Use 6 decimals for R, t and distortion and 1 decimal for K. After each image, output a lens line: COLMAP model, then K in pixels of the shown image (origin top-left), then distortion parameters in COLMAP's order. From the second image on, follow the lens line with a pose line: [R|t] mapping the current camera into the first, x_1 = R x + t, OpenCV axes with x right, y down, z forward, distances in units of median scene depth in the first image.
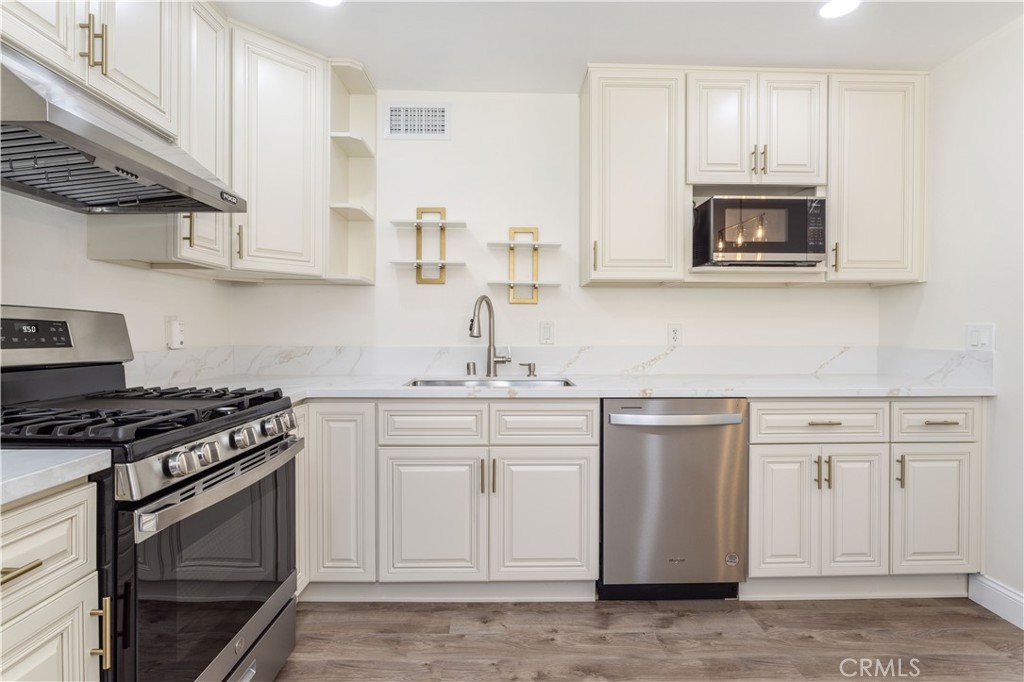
lens RADIAL K [[498.8, 0, 511.5], [0, 498.8, 336.9], [0, 0, 1]] dist [-0.004389, -0.000661]
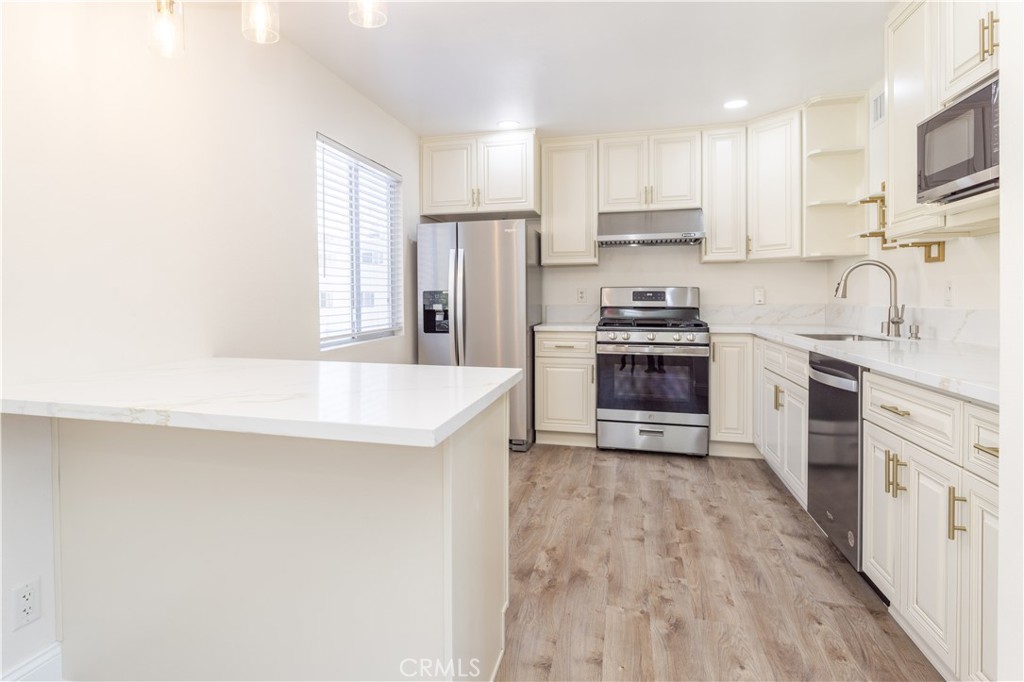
lens RADIAL K [[498.8, 0, 511.5], [0, 498.8, 336.9], [0, 0, 1]] dist [-0.004389, -0.000661]
pose [[-0.212281, 0.074776, -0.974344, 1.556468], [-0.006858, 0.996929, 0.078004, 0.007280], [0.977185, 0.023241, -0.211116, 0.615012]]
